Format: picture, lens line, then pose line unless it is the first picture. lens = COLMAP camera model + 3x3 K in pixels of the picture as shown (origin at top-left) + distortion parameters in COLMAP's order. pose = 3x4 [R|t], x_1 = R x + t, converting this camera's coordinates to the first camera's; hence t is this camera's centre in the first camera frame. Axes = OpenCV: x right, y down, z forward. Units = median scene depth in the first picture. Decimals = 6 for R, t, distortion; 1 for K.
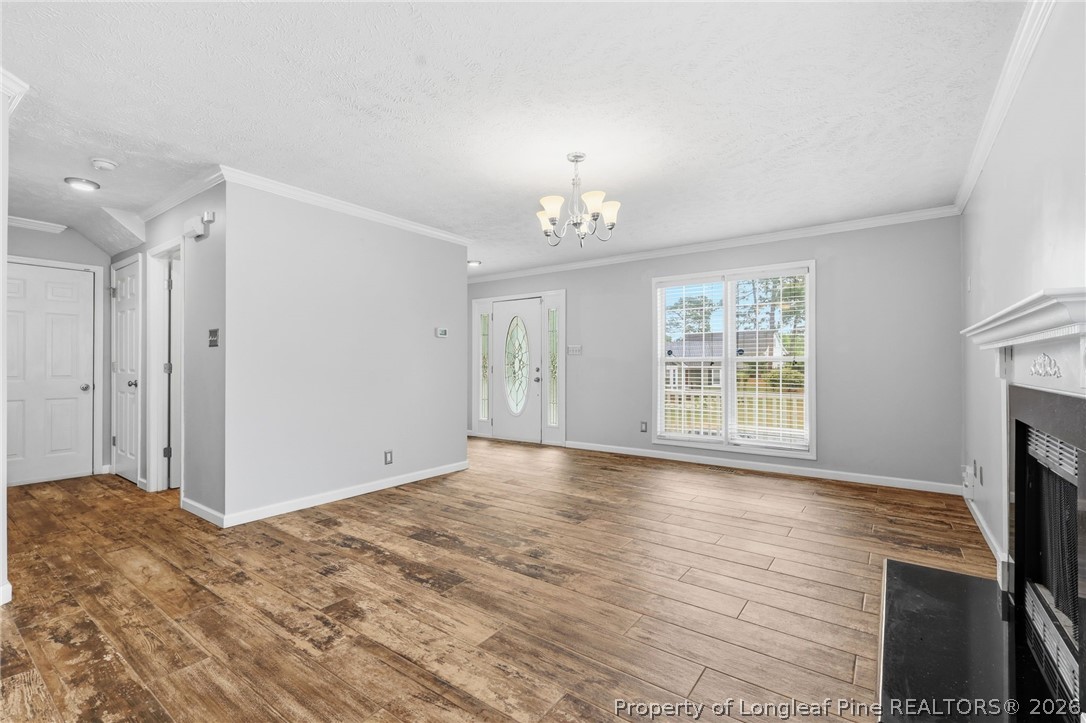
lens RADIAL K [[475.5, 0, 540.9], [0, 475.5, 363.9], [0, 0, 1]] dist [0.002685, 0.000437]
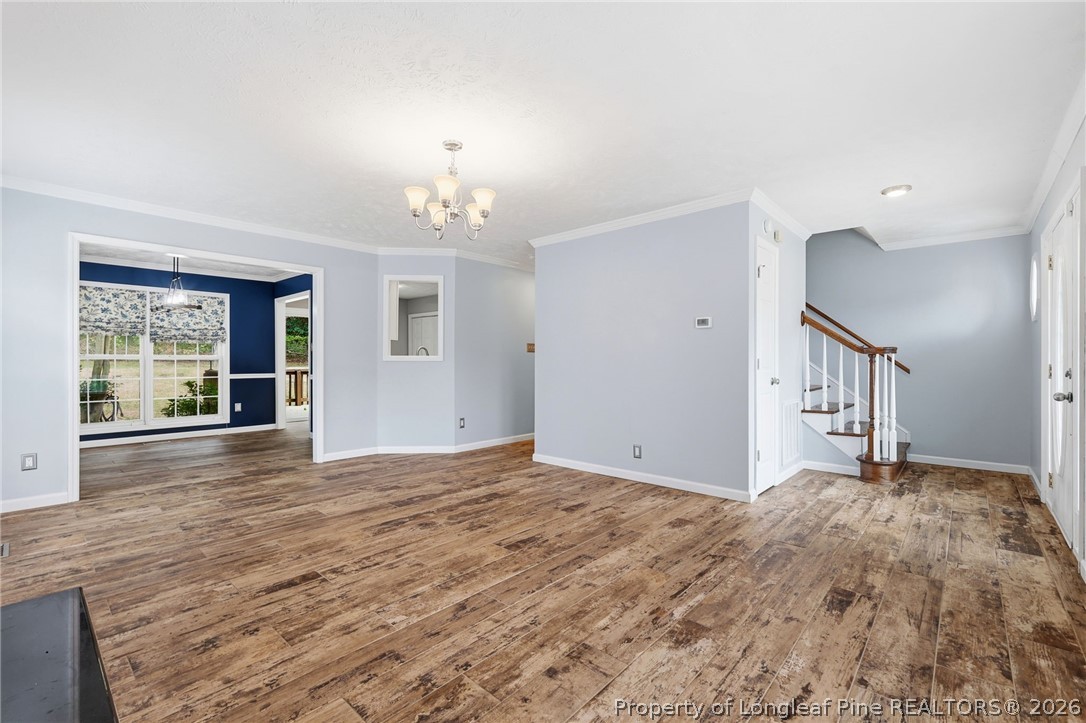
lens RADIAL K [[475.5, 0, 540.9], [0, 475.5, 363.9], [0, 0, 1]] dist [0.002685, 0.000437]
pose [[-0.103462, 0.007016, -0.994609, 1.011223], [0.002415, 0.999974, 0.006802, 0.002805], [0.994630, -0.001699, -0.103477, 1.279740]]
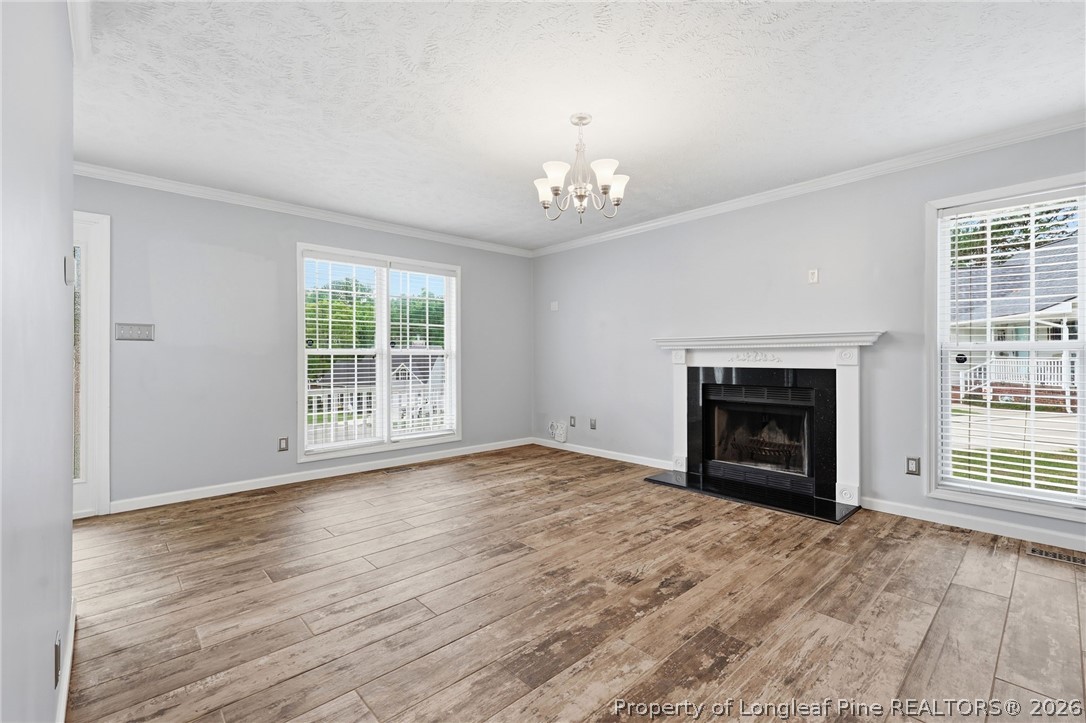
lens RADIAL K [[477.0, 0, 542.8], [0, 477.0, 358.4], [0, 0, 1]] dist [0.002632, 0.000160]
pose [[0.191032, -0.000063, 0.981584, -0.797835], [0.000225, 1.000000, 0.000020, 0.005967], [-0.981584, 0.000217, 0.191032, 0.904400]]
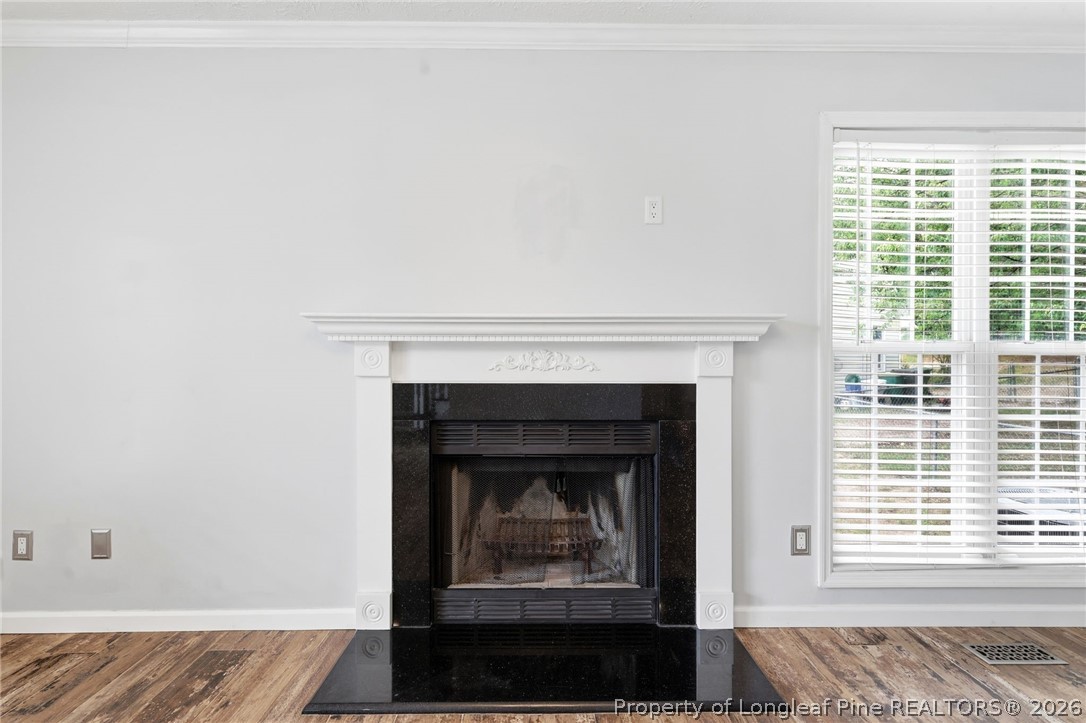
lens RADIAL K [[521.2, 0, 540.9], [0, 521.2, 361.0], [0, 0, 1]] dist [0.002264, 0.000427]
pose [[-0.598853, 0.000664, 0.800859, 0.056178], [-0.000327, 0.999999, -0.001074, 0.002440], [-0.800859, -0.000905, -0.598853, 1.006703]]
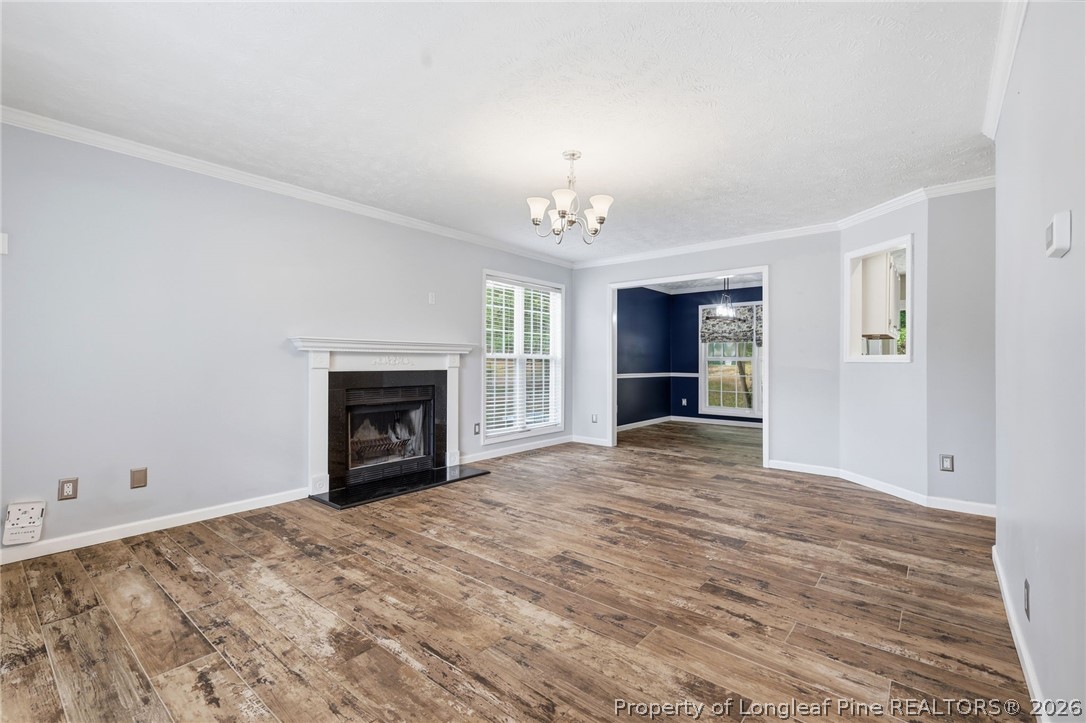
lens RADIAL K [[477.0, 0, 542.8], [0, 477.0, 358.4], [0, 0, 1]] dist [0.002632, 0.000160]
pose [[-0.998365, -0.002421, 0.057111, 0.076991], [-0.002842, 0.999969, -0.007285, 0.003798], [-0.057092, -0.007435, -0.998341, 2.012303]]
